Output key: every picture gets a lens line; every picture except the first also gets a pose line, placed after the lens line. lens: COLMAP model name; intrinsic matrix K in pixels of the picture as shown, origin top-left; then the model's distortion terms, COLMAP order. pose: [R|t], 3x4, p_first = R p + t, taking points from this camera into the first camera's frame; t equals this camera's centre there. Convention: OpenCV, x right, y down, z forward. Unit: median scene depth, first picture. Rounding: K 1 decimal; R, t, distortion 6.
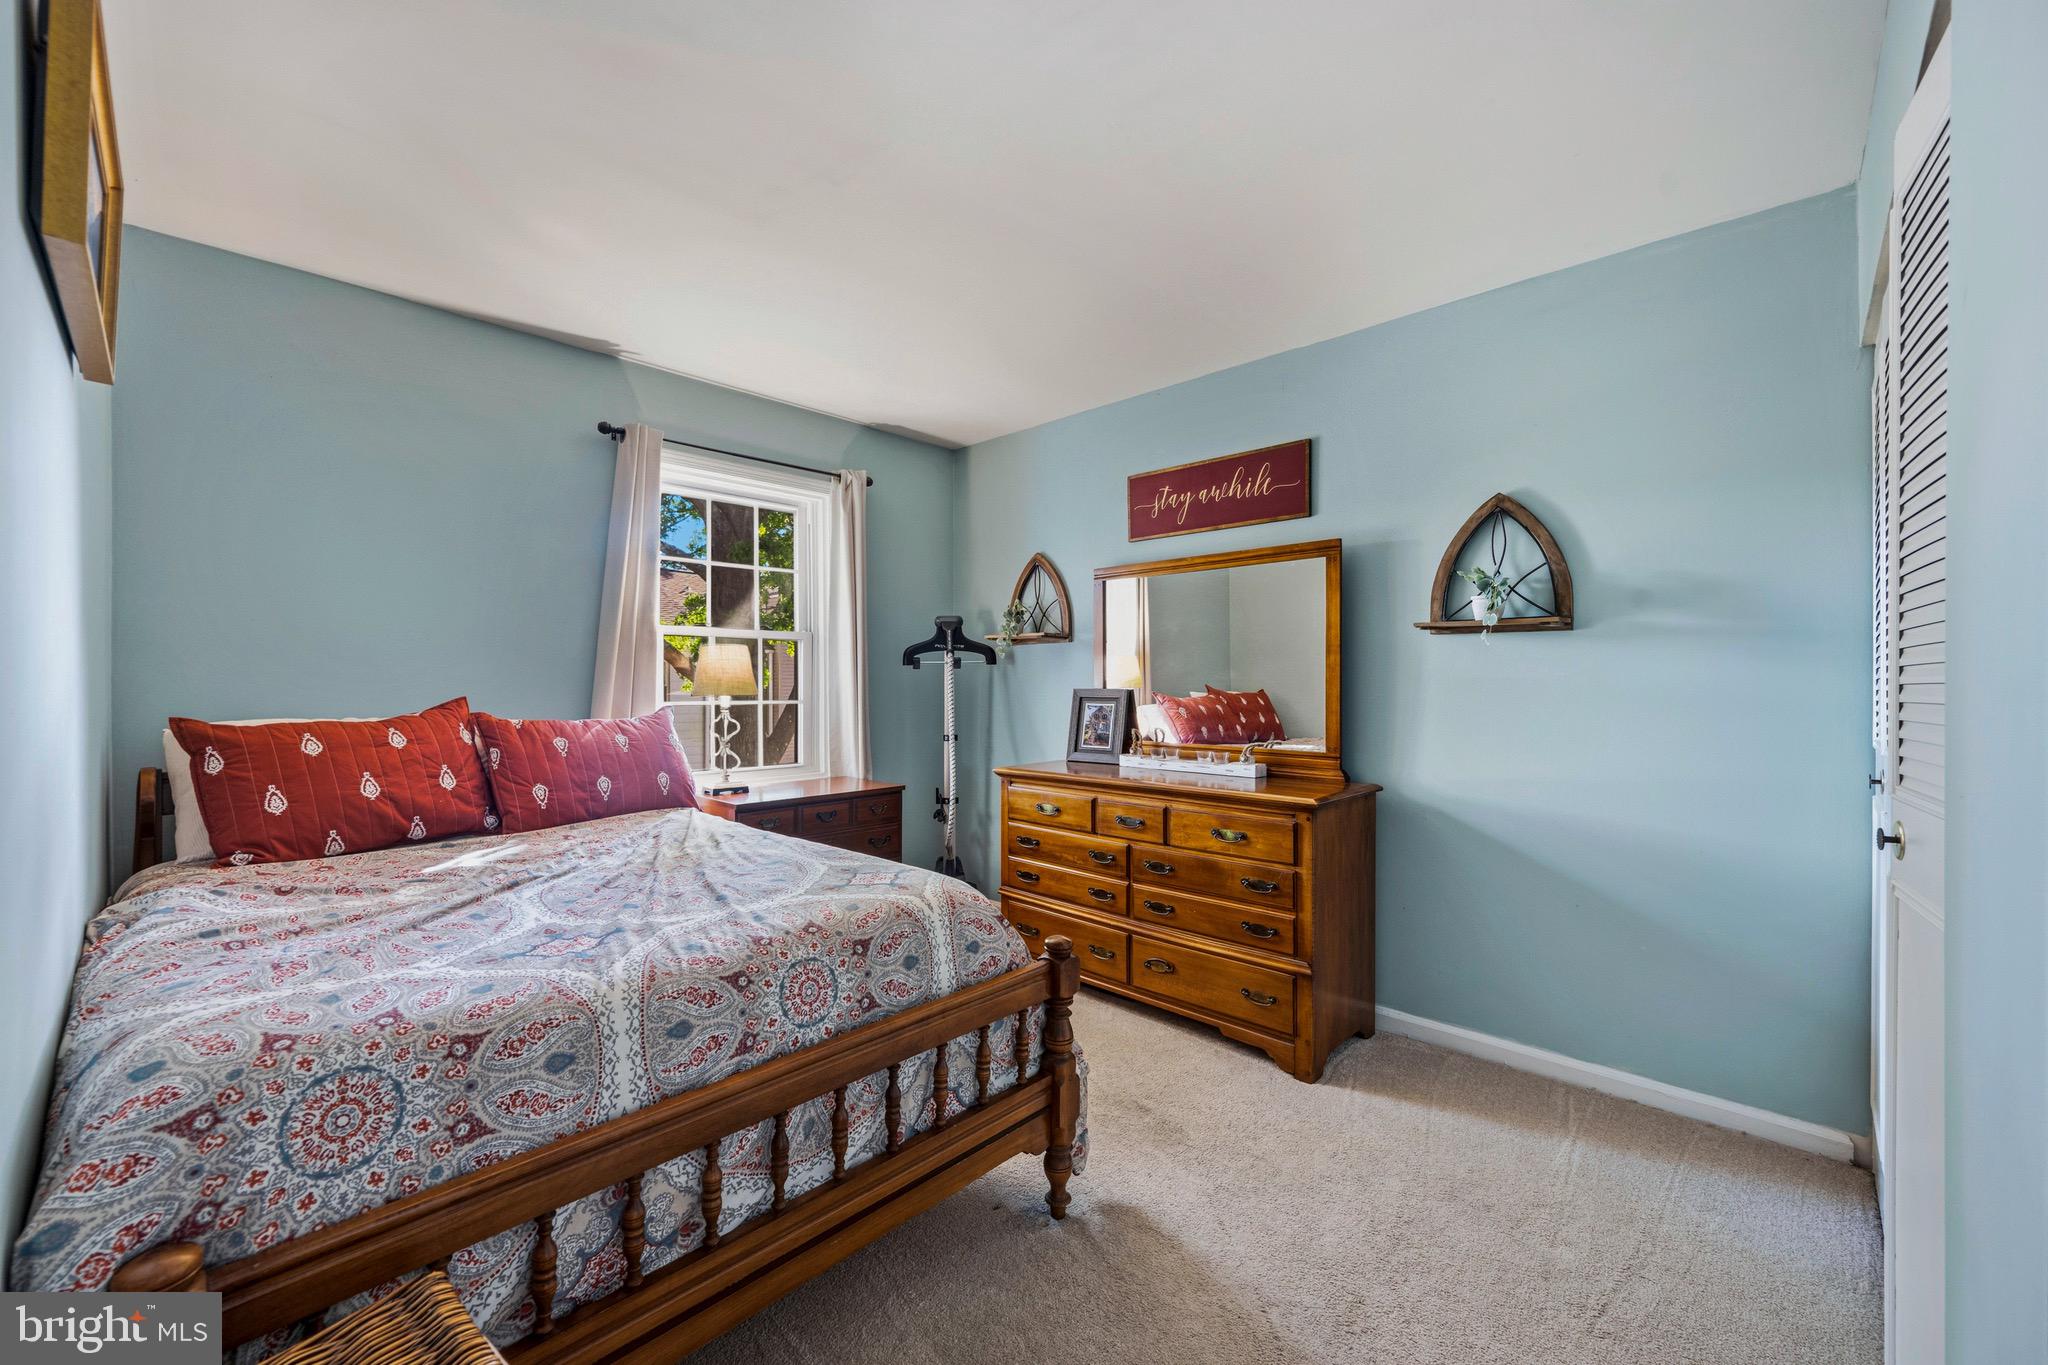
lens RADIAL K [[819.5, 0, 1032.9], [0, 819.5, 678.6], [0, 0, 1]] dist [-0.000479, -0.000220]
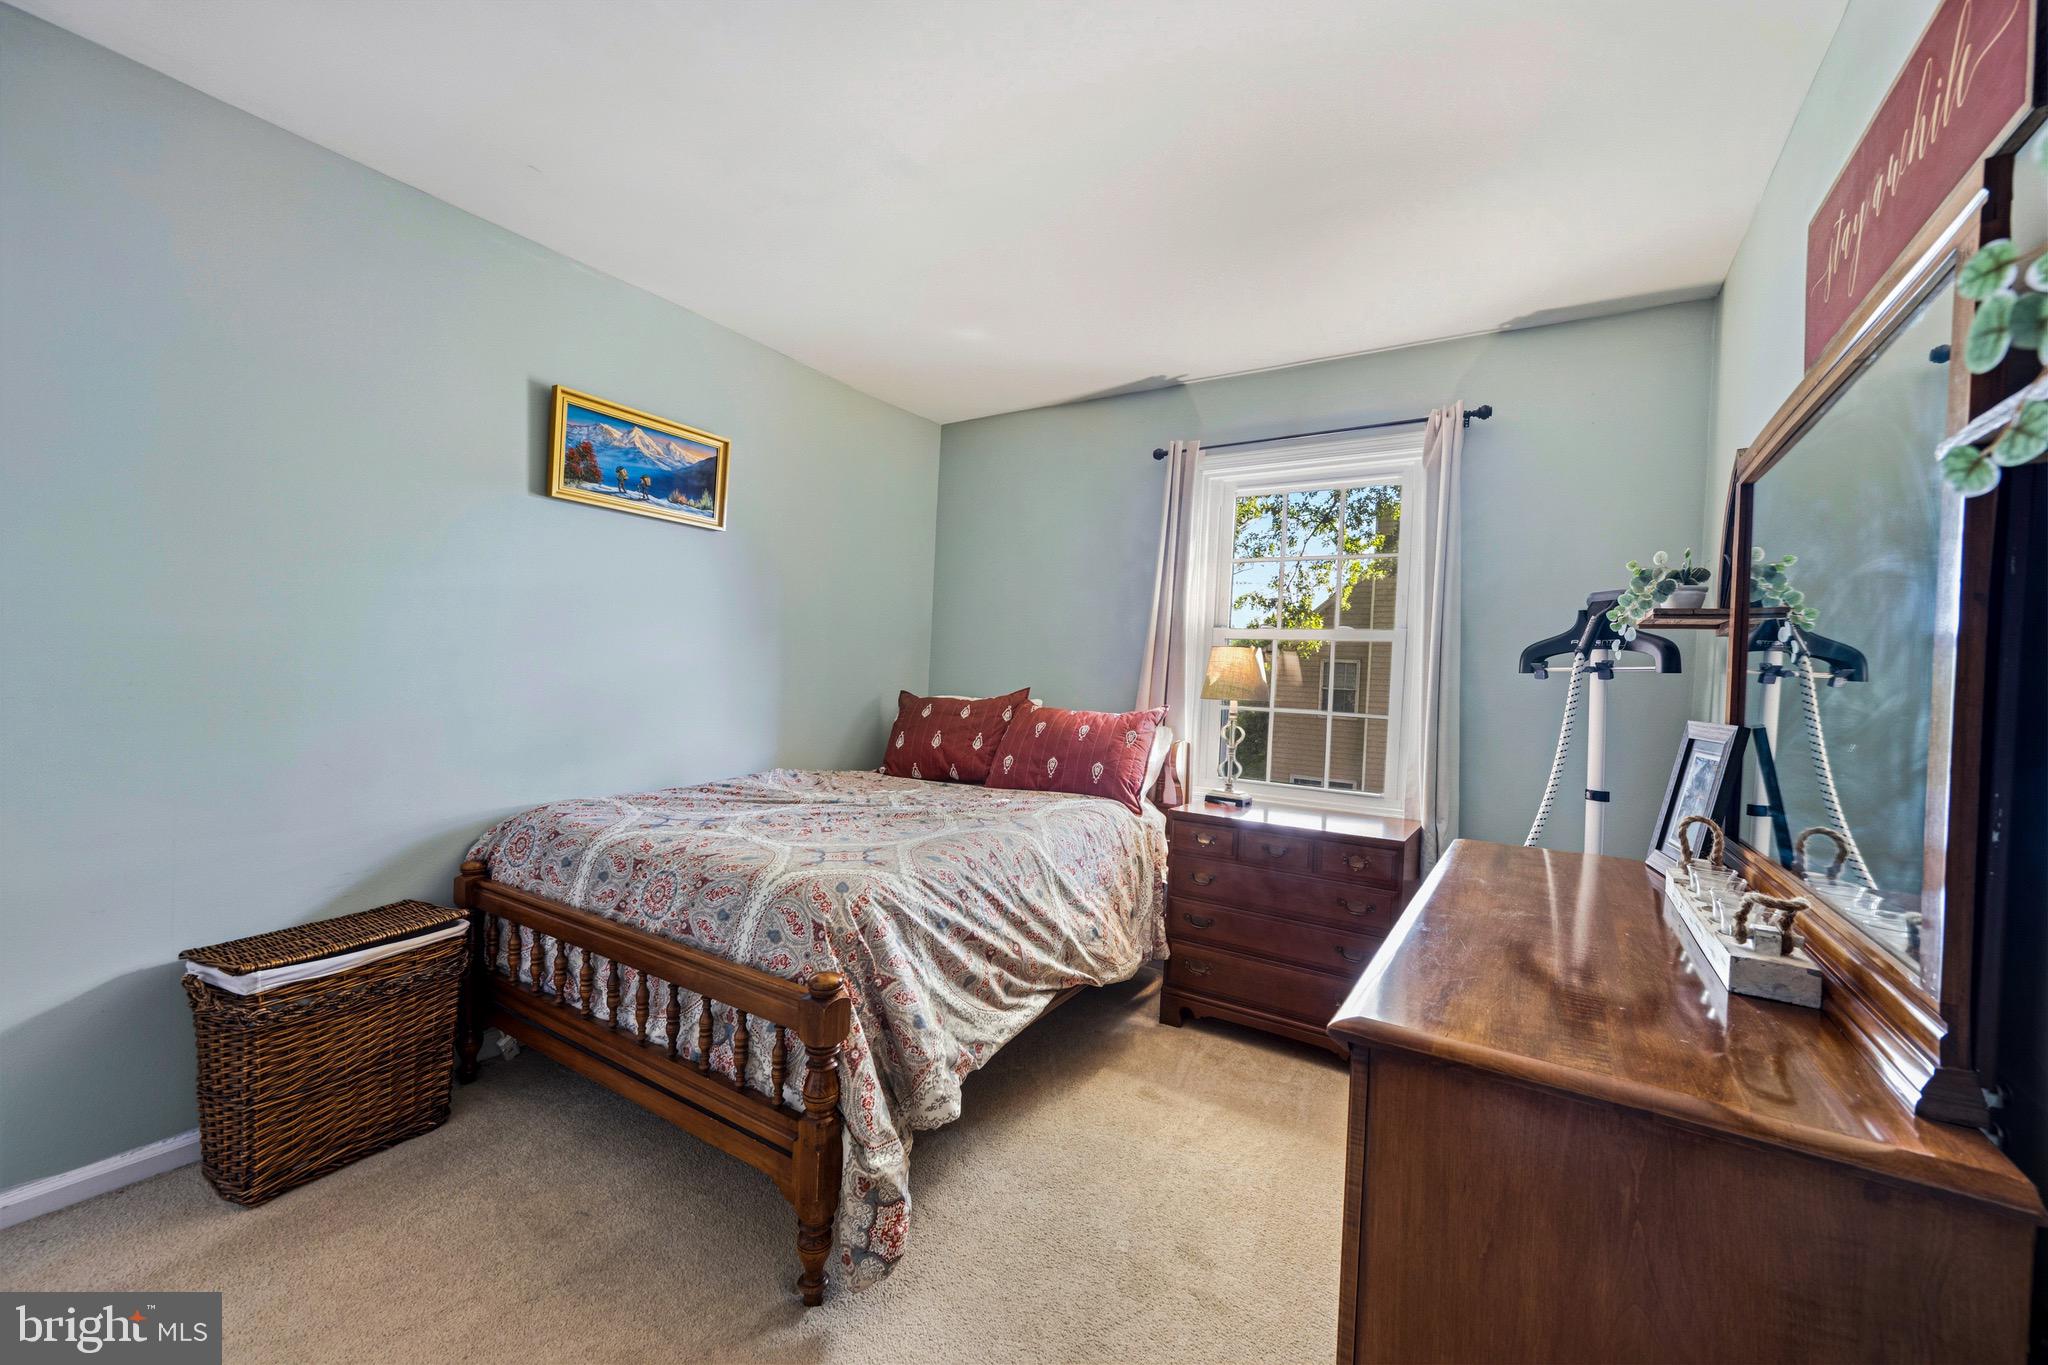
lens RADIAL K [[819.5, 0, 1028.0], [0, 819.5, 681.2], [0, 0, 1]] dist [-0.000479, -0.000220]
pose [[0.185115, 0.014506, -0.982610, 0.715255], [-0.039165, 0.999206, 0.007373, 0.001638], [0.981936, 0.037119, 0.185536, 0.832899]]
